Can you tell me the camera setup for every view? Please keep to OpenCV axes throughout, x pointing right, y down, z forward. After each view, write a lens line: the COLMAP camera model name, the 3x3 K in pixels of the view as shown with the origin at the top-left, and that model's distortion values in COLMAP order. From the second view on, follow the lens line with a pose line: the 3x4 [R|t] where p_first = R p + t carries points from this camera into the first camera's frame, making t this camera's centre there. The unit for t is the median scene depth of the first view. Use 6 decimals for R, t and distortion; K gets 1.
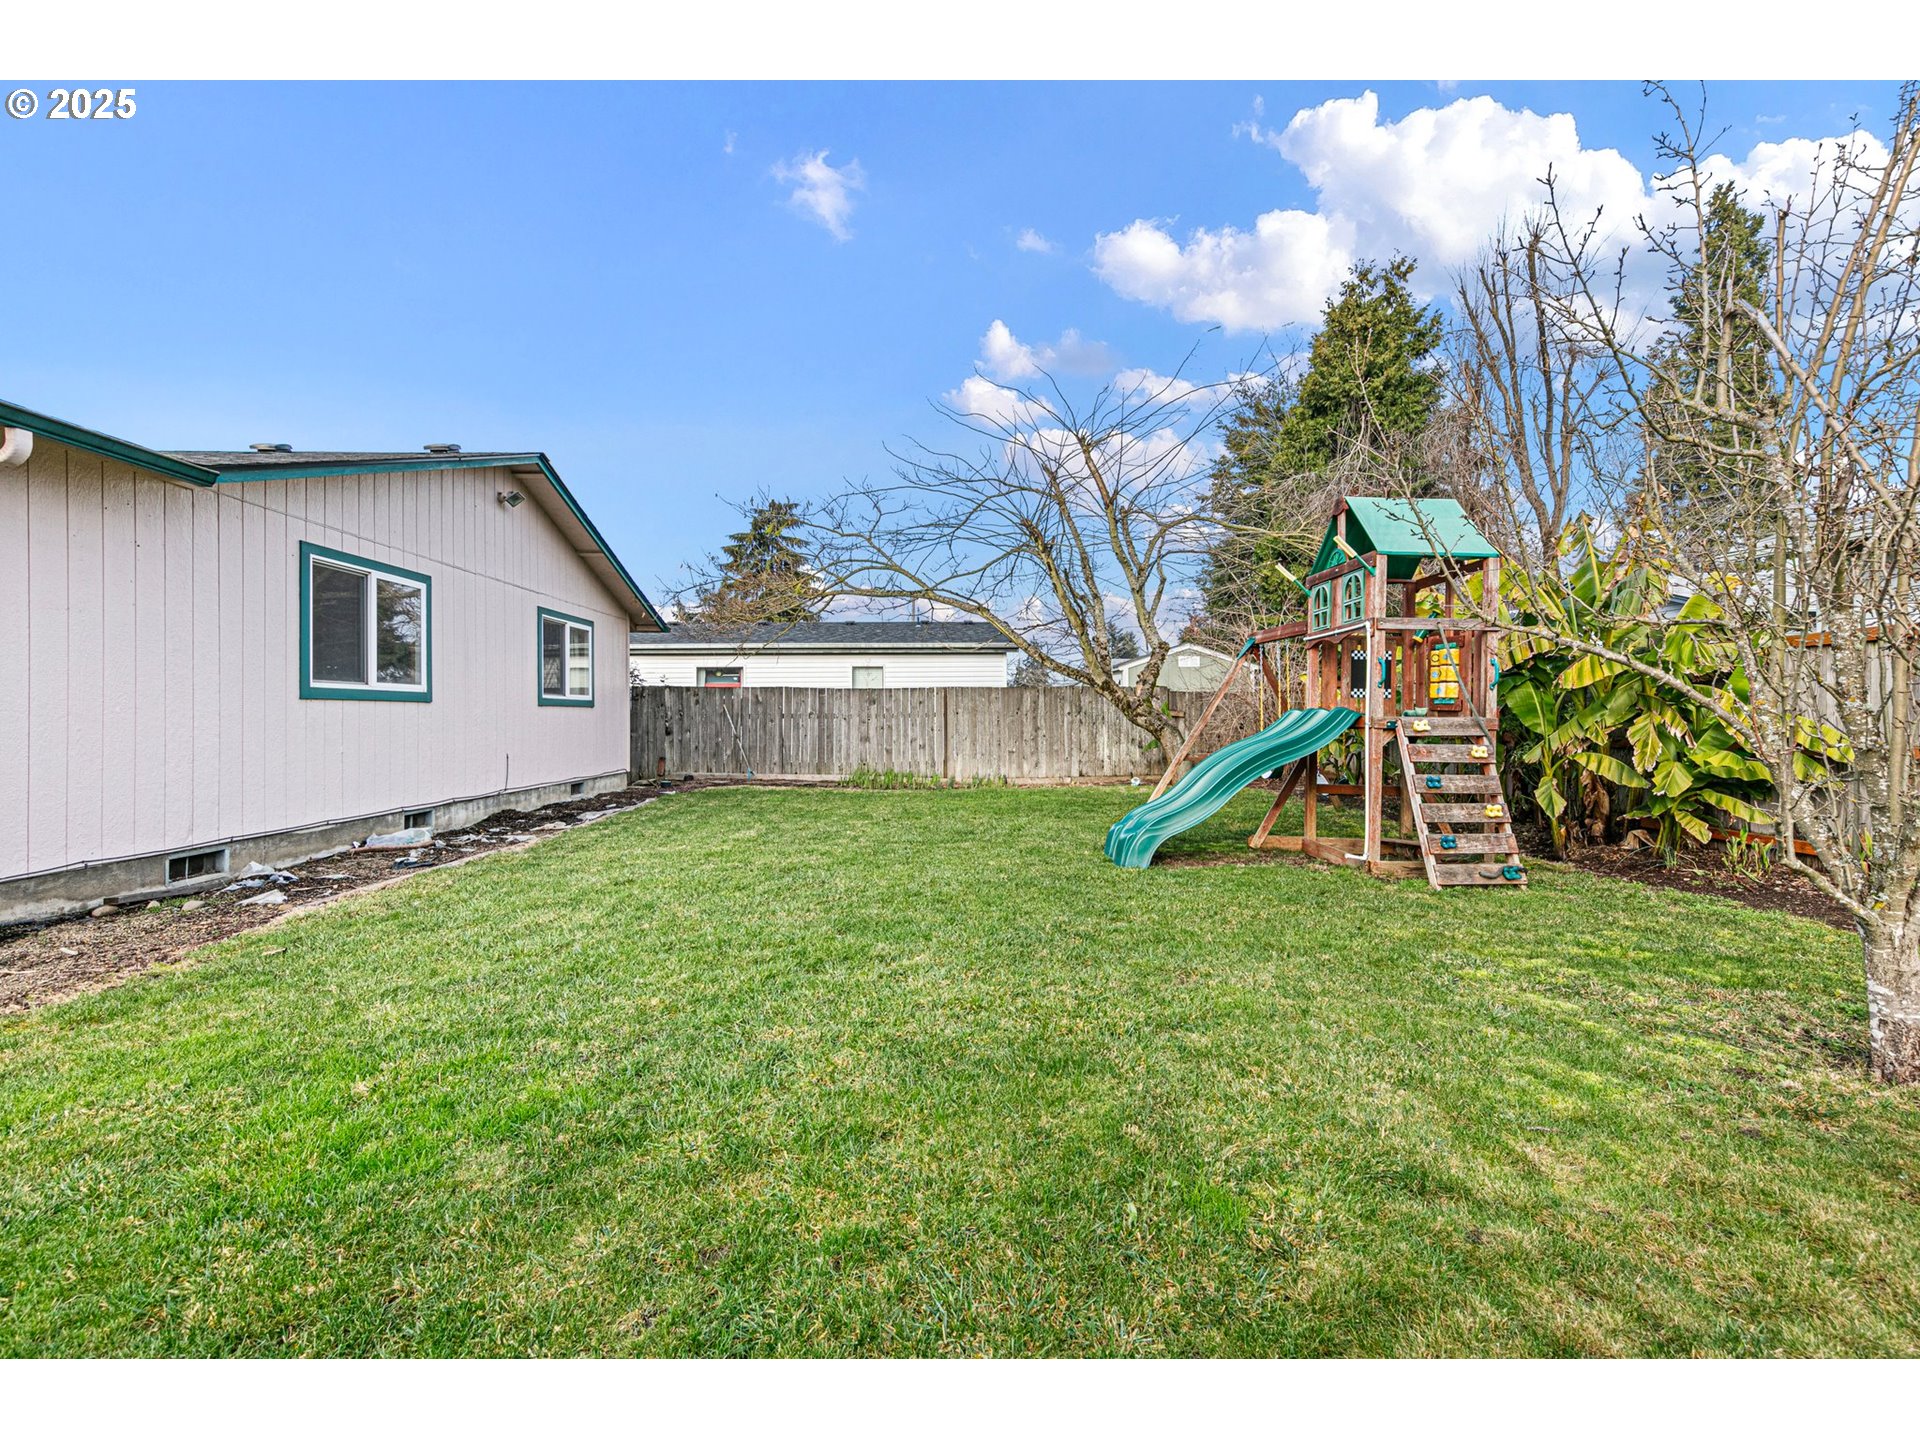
lens RADIAL K [[845.3, 0, 958.7], [0, 845.3, 712.0], [0, 0, 1]] dist [0.006028, -0.000038]
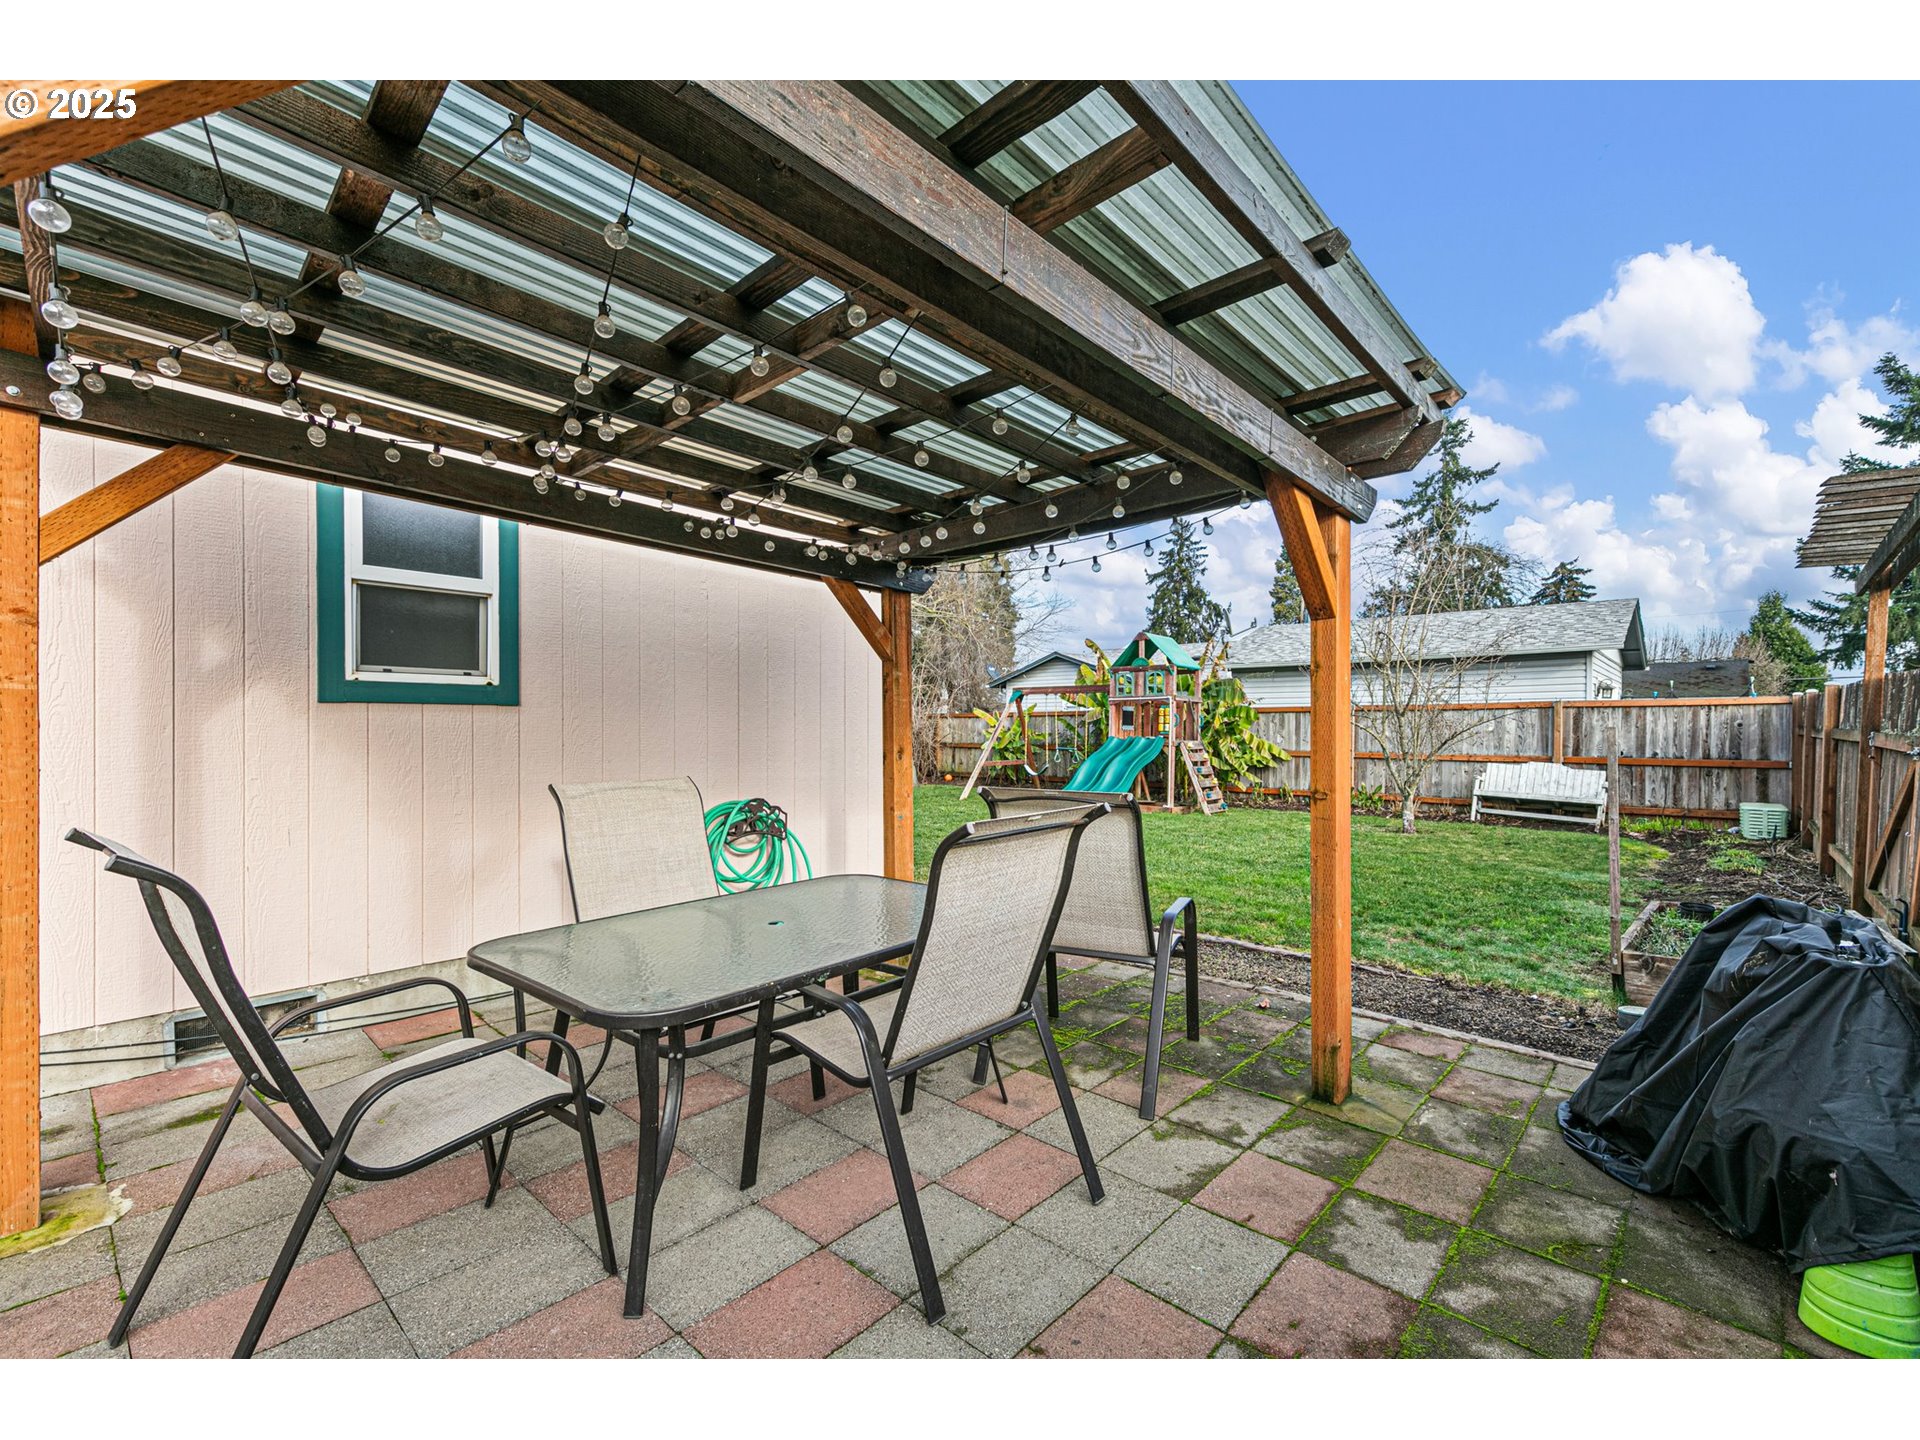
lens RADIAL K [[835.9, 0, 970.3], [0, 835.9, 733.4], [0, 0, 1]] dist [0.007421, 0.000133]
pose [[0.687424, -0.000774, 0.726256, -0.690140], [-0.008227, 0.999927, 0.008853, -0.013487], [-0.726209, -0.012061, 0.687368, -0.044446]]
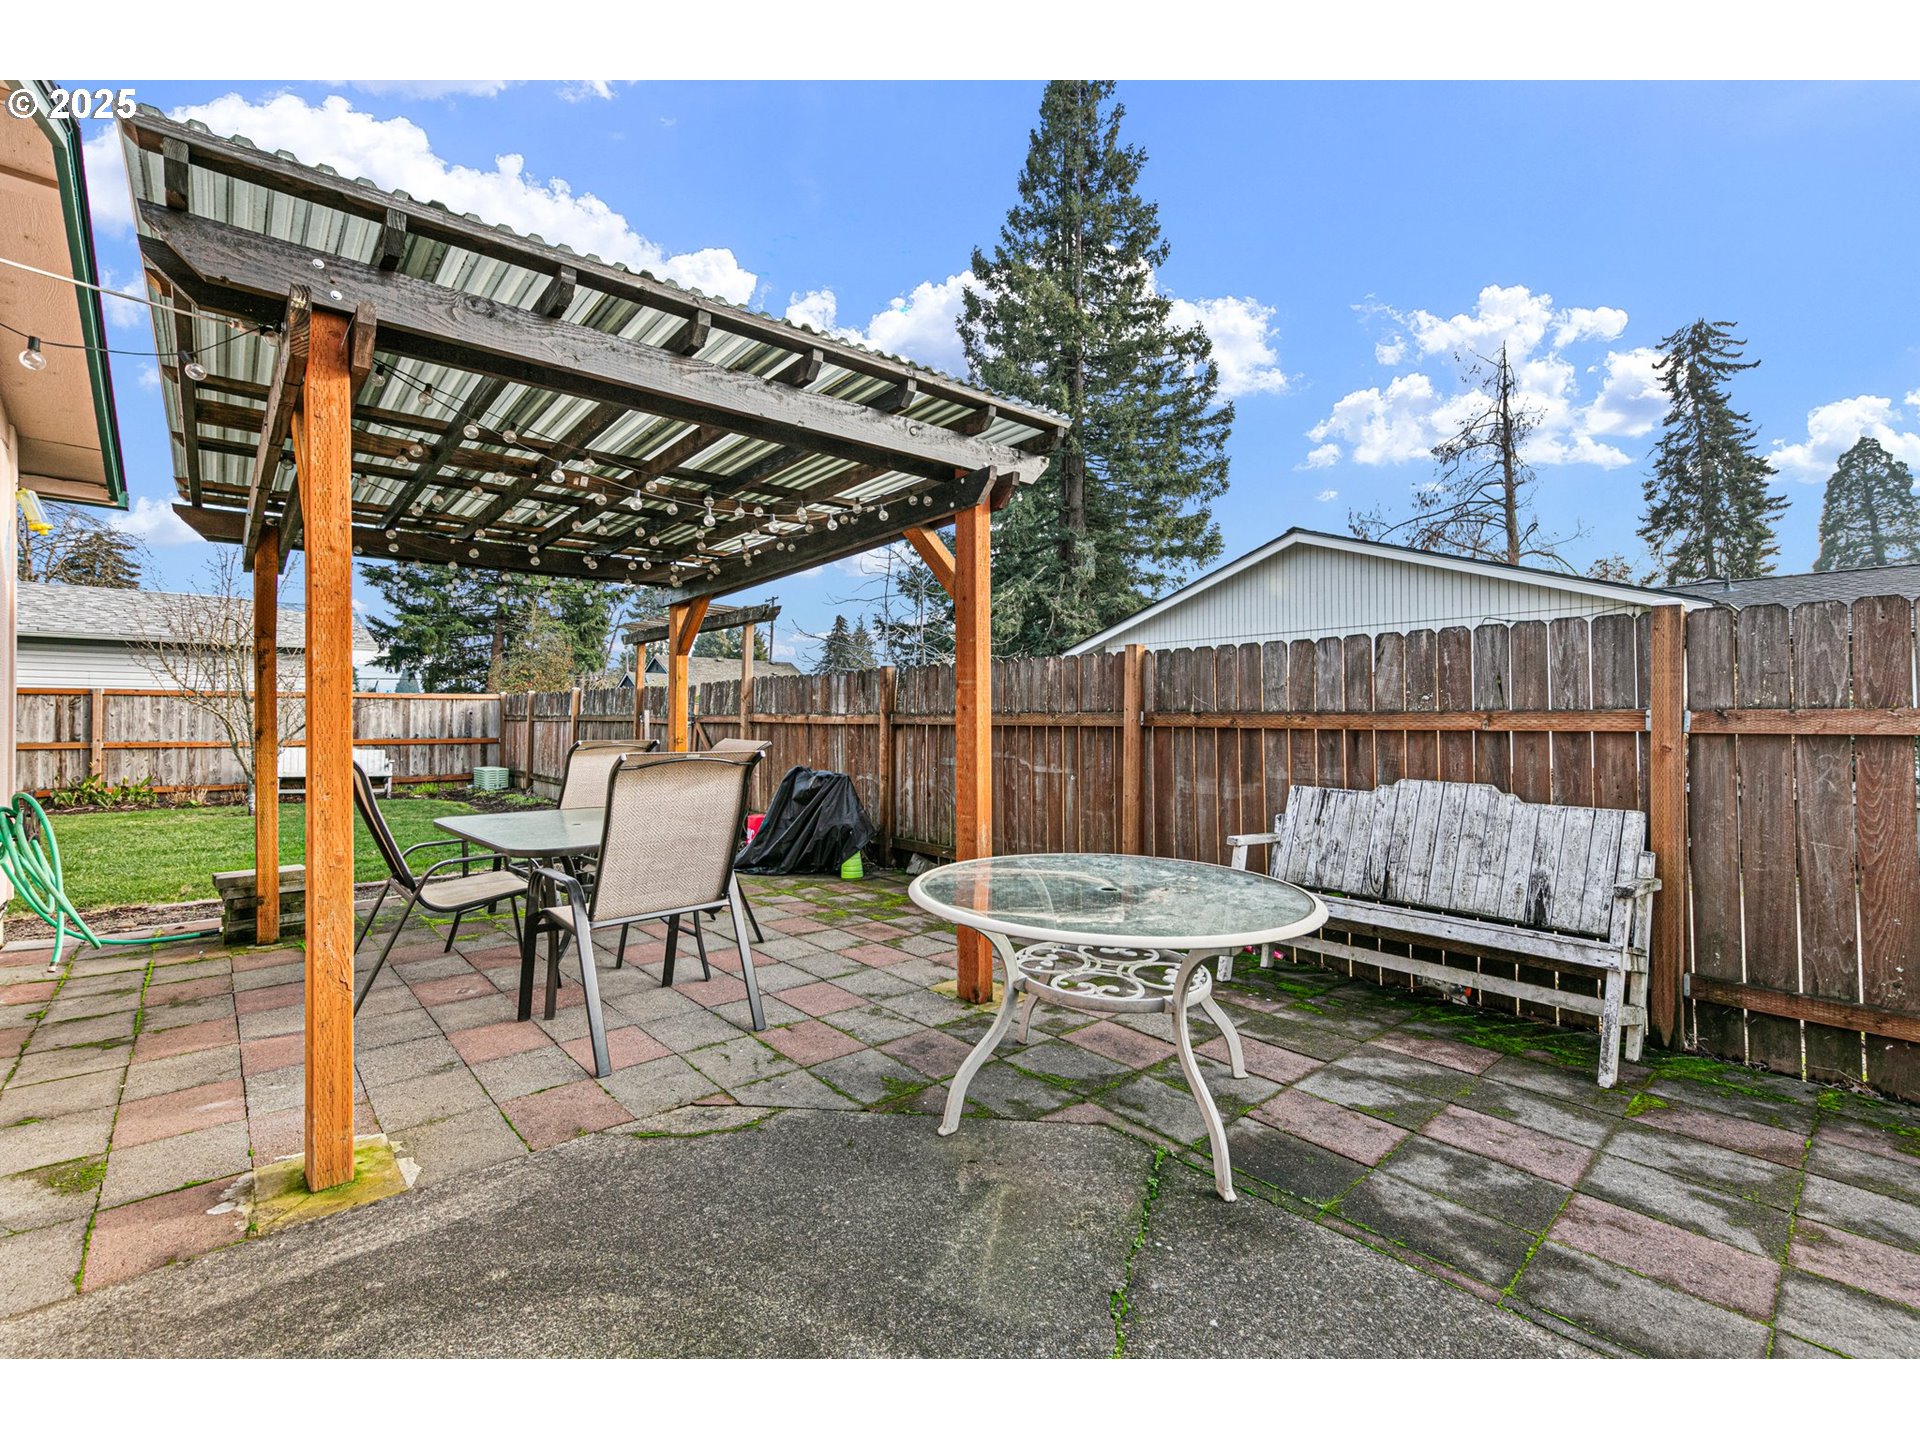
lens RADIAL K [[831.8, 0, 958.3], [0, 831.8, 717.4], [0, 0, 1]] dist [0.006825, -0.000479]
pose [[-0.648936, 0.006129, 0.760818, -0.916637], [-0.003169, 0.999937, -0.010758, -0.004365], [-0.760836, -0.009392, -0.648876, 0.226025]]
